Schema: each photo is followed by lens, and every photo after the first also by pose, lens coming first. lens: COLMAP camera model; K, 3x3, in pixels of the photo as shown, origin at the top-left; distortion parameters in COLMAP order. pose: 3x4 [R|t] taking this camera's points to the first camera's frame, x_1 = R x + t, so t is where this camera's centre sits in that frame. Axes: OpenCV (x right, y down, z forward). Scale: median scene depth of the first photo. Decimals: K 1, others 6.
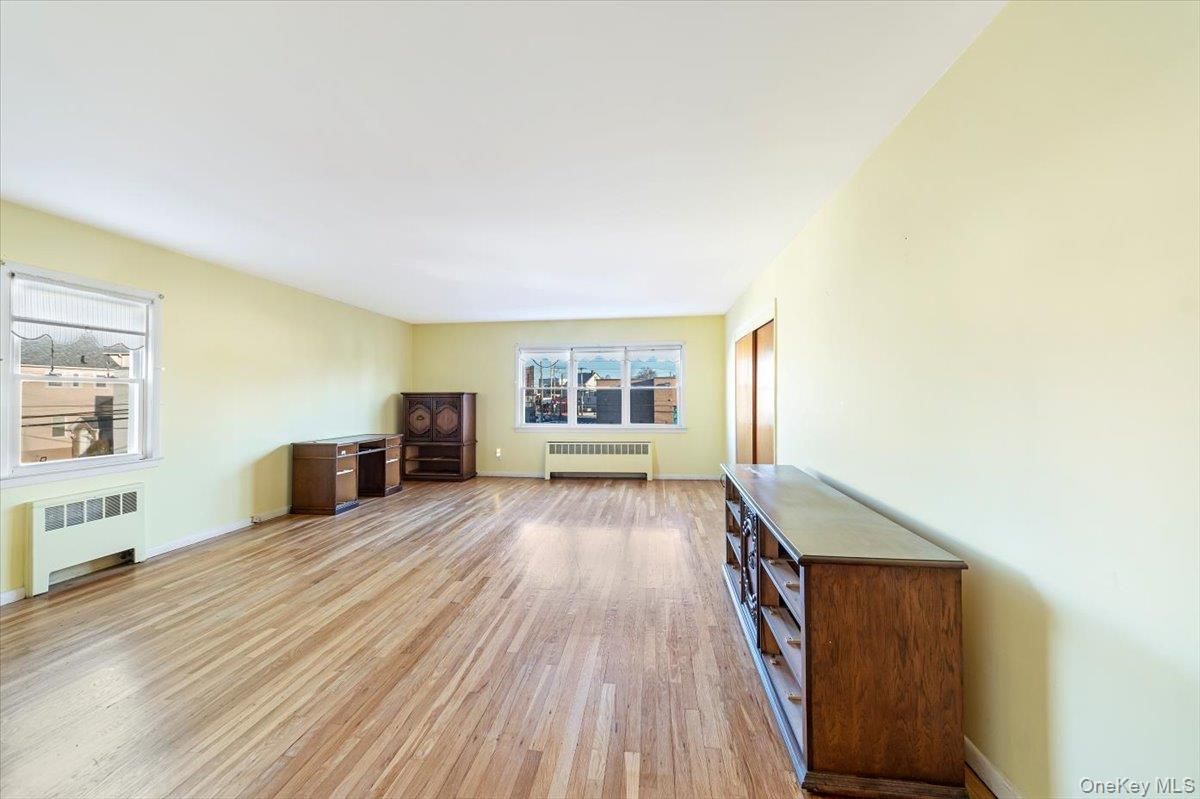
lens RADIAL K [[421.7, 0, 597.4], [0, 421.7, 392.6], [0, 0, 1]] dist [-0.026037, 0.003997]
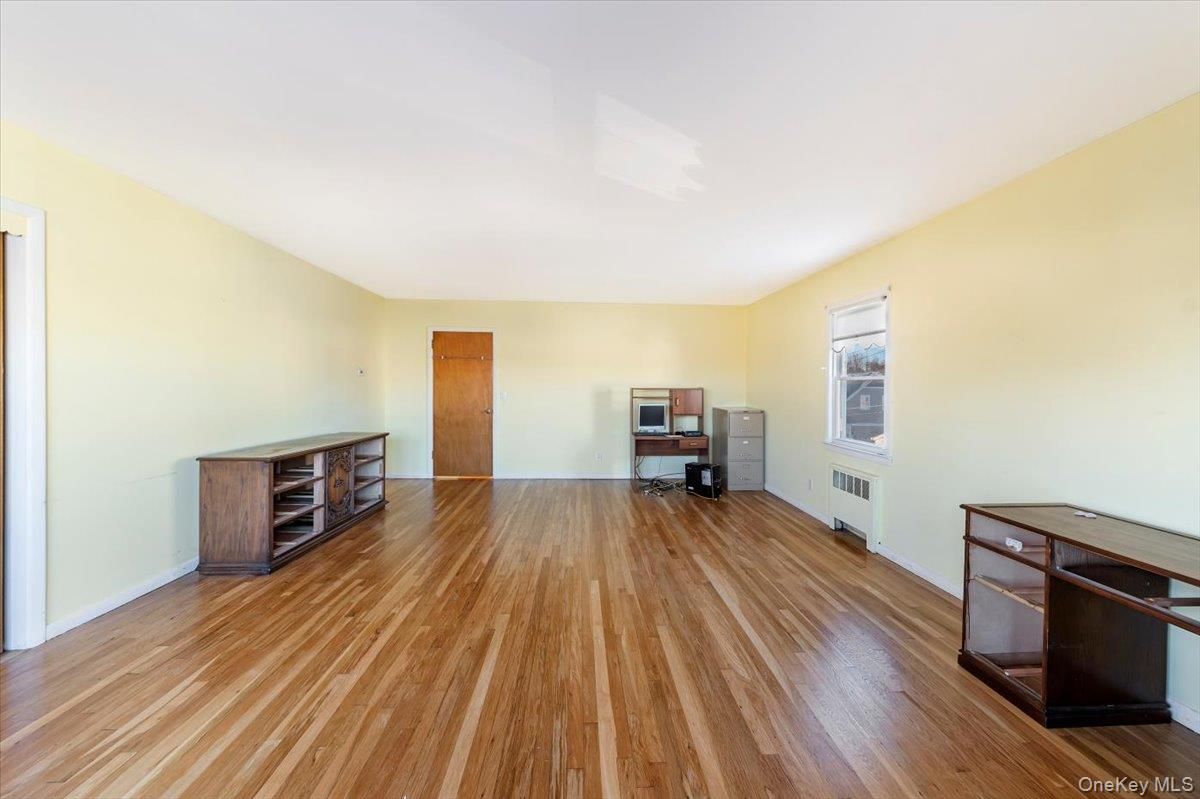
lens RADIAL K [[421.7, 0, 601.9], [0, 421.7, 389.0], [0, 0, 1]] dist [-0.026037, 0.003997]
pose [[-0.982465, -0.001890, -0.186436, -0.253695], [-0.001771, 0.999998, -0.000804, 0.002788], [0.186437, -0.000460, -0.982467, 2.033841]]
